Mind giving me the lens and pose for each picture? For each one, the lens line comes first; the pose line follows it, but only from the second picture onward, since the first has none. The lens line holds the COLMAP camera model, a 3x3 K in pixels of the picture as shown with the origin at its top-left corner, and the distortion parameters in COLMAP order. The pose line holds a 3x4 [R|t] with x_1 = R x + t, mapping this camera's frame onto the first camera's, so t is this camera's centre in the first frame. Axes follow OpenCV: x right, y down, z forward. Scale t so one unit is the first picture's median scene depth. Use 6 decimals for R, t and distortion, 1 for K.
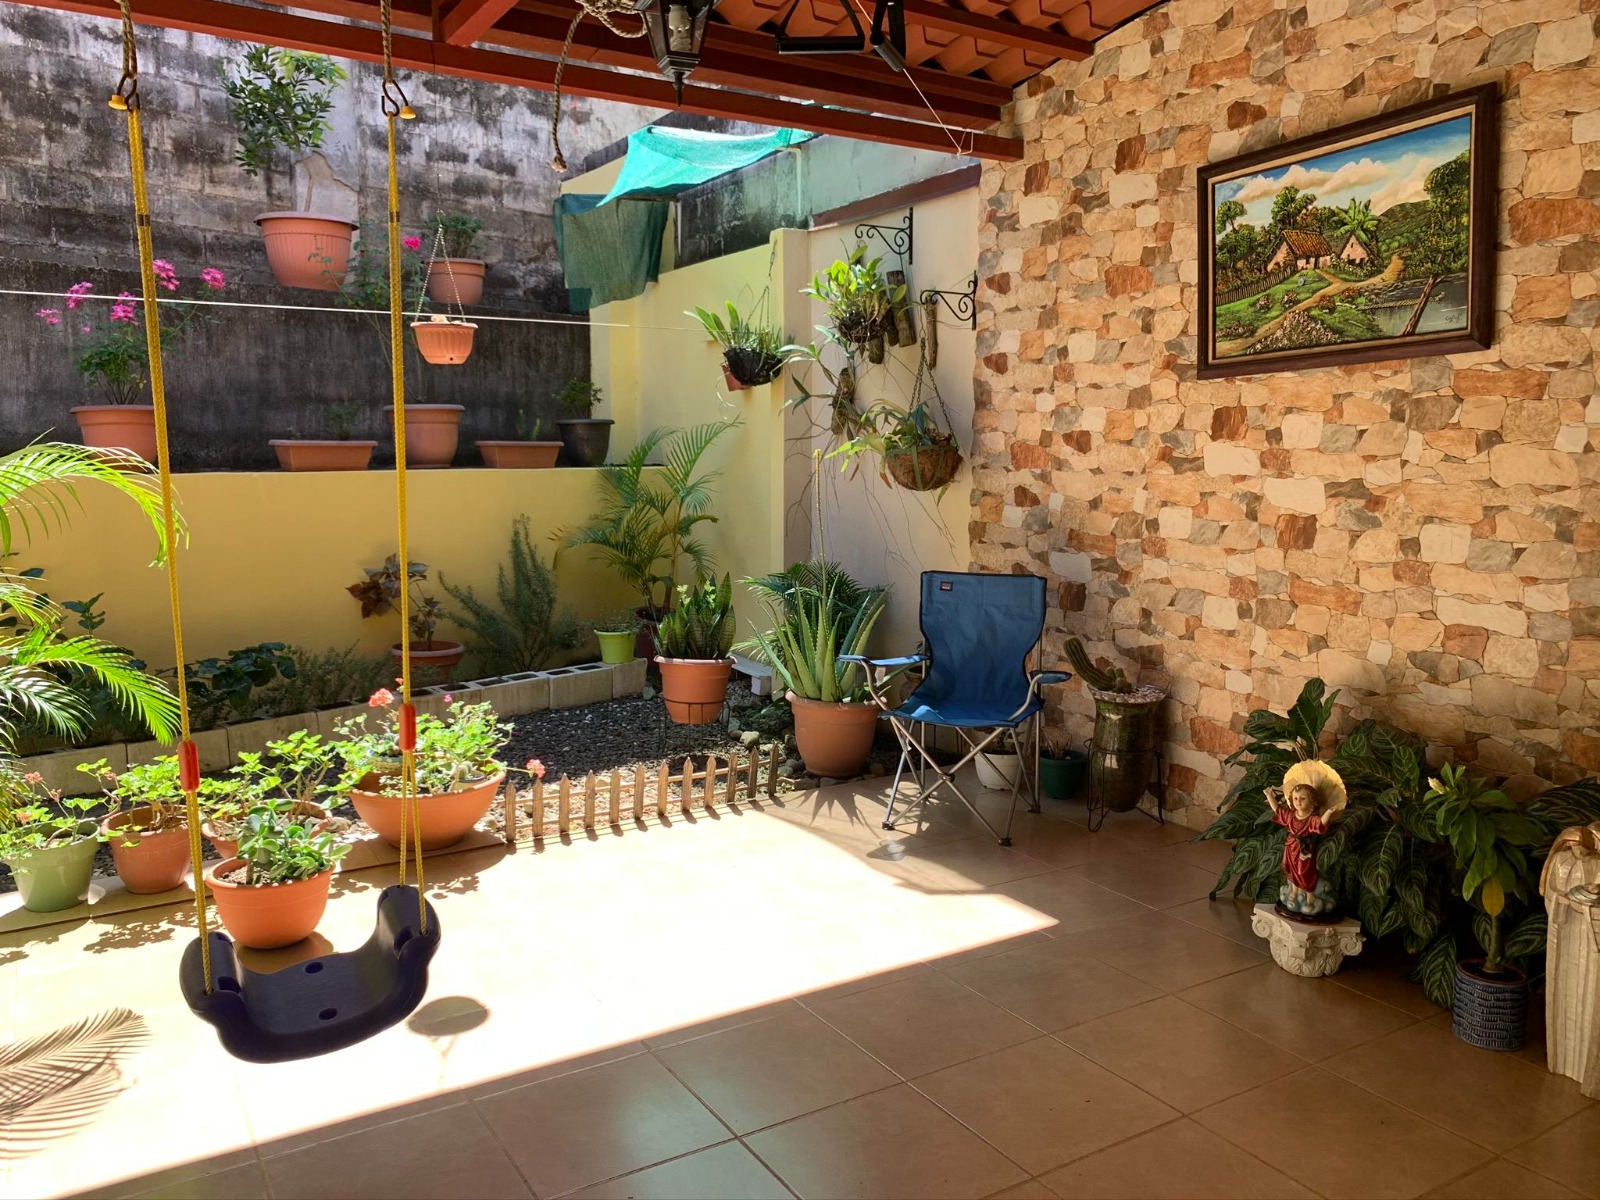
lens RADIAL K [[1218.7, 0, 791.3], [0, 1218.7, 592.0], [0, 0, 1]] dist [0.055952, -0.077727]
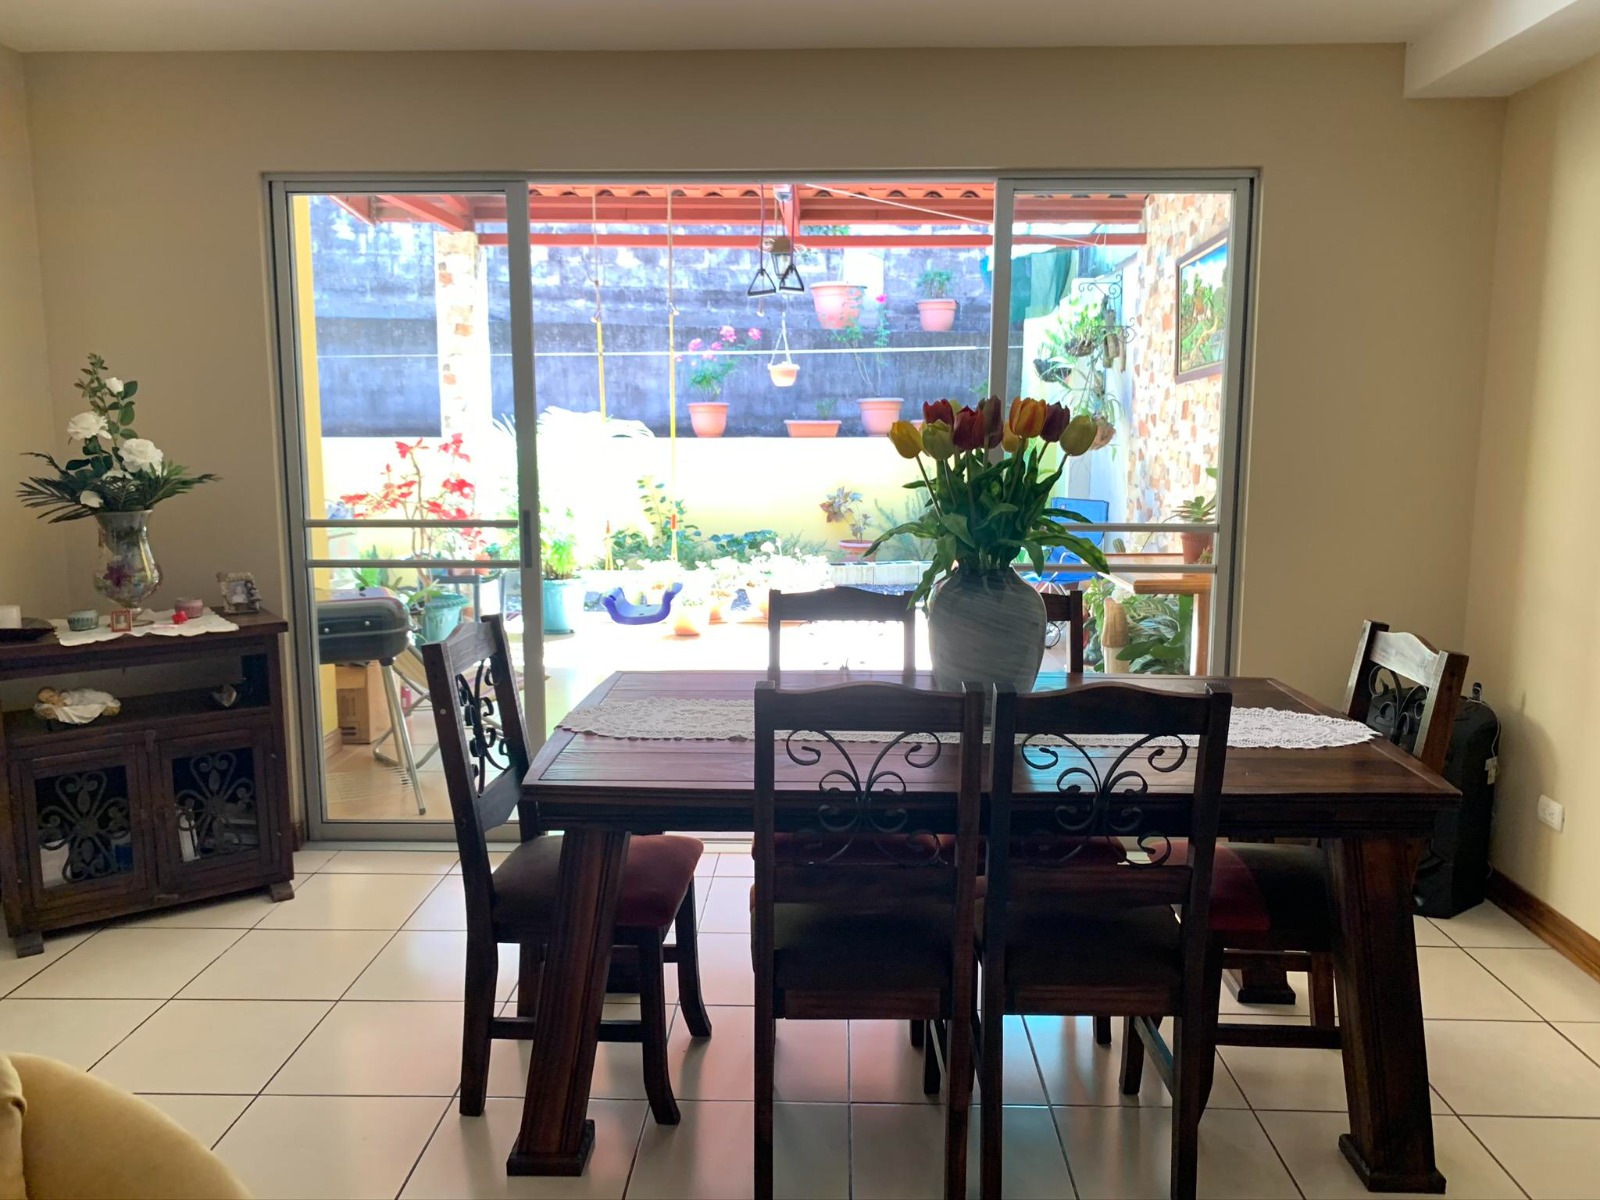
lens RADIAL K [[1218.7, 0, 805.7], [0, 1218.7, 594.8], [0, 0, 1]] dist [0.055952, -0.077727]
pose [[0.837623, 0.076297, -0.540895, 0.728824], [-0.063633, 0.997085, 0.042105, 0.066942], [0.542530, -0.000849, 0.840036, -0.598438]]
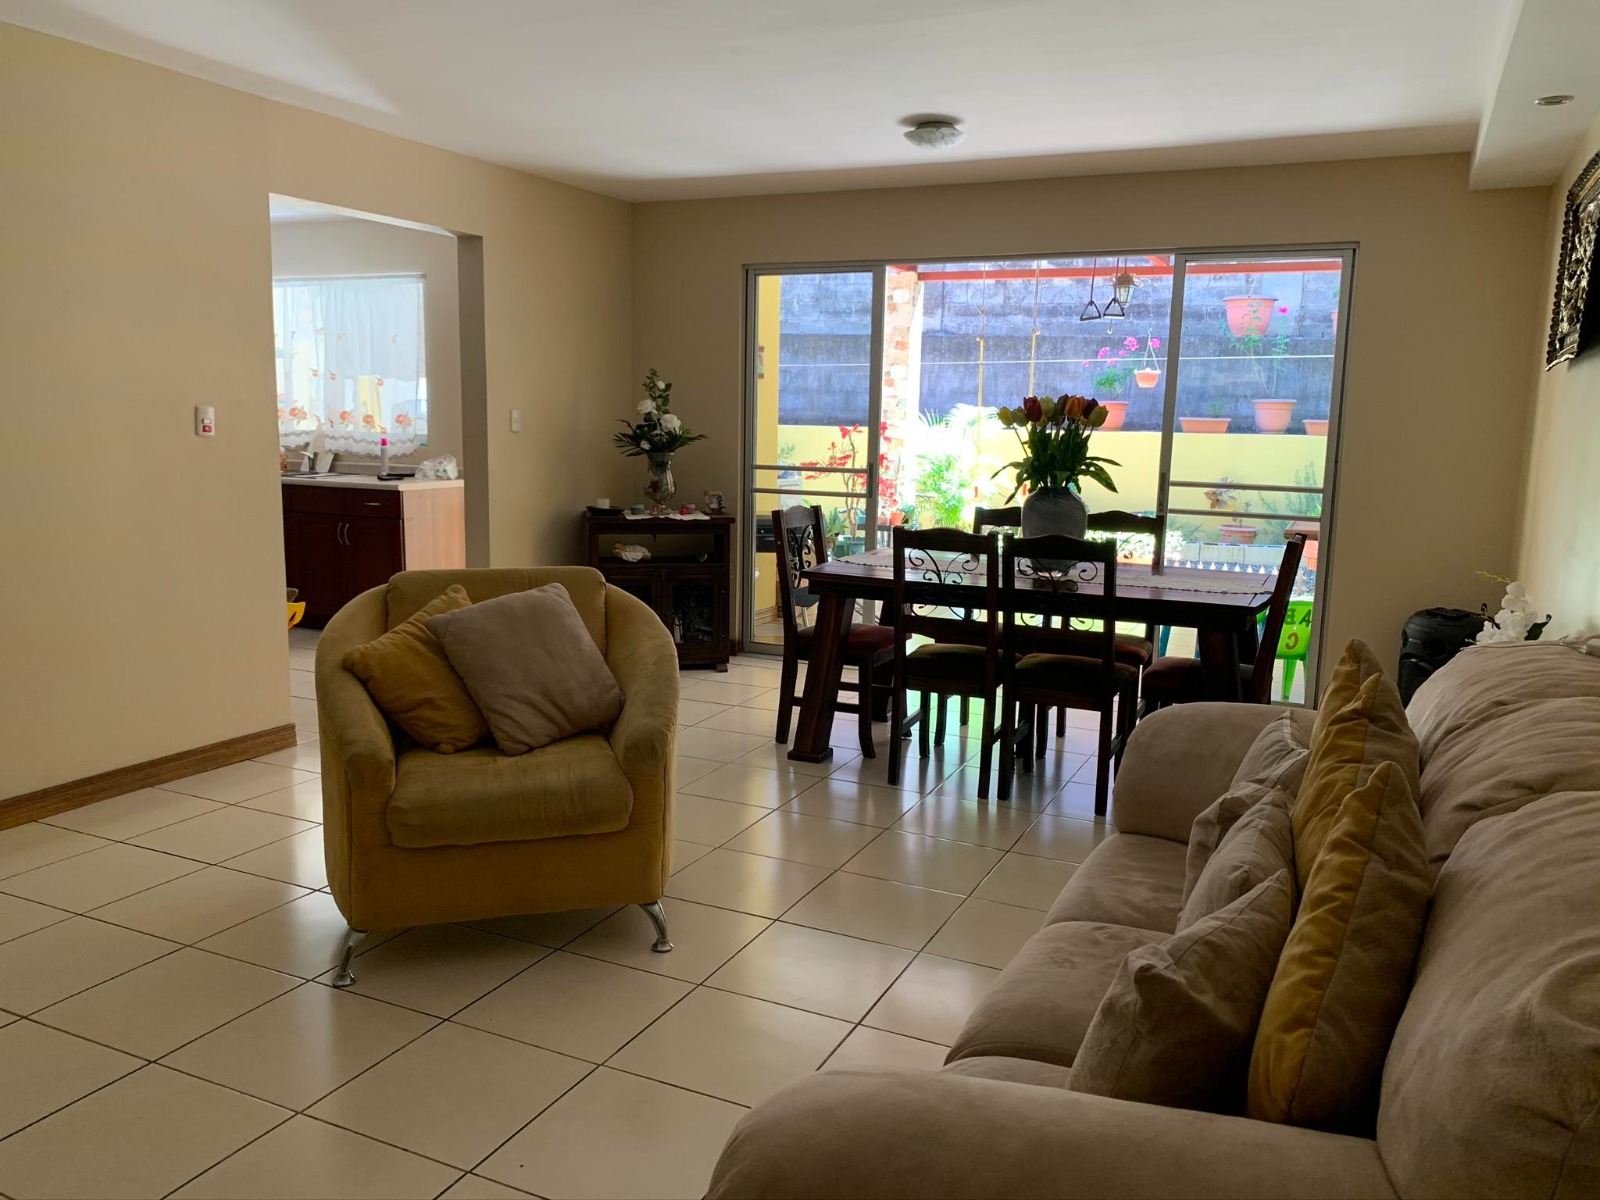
lens RADIAL K [[1218.7, 0, 804.1], [0, 1218.7, 601.1], [0, 0, 1]] dist [0.055952, -0.077727]
pose [[0.548664, 0.135494, -0.824990, 1.210489], [-0.118423, 0.989426, 0.083743, 0.103768], [0.827613, 0.051751, 0.558908, -0.817709]]
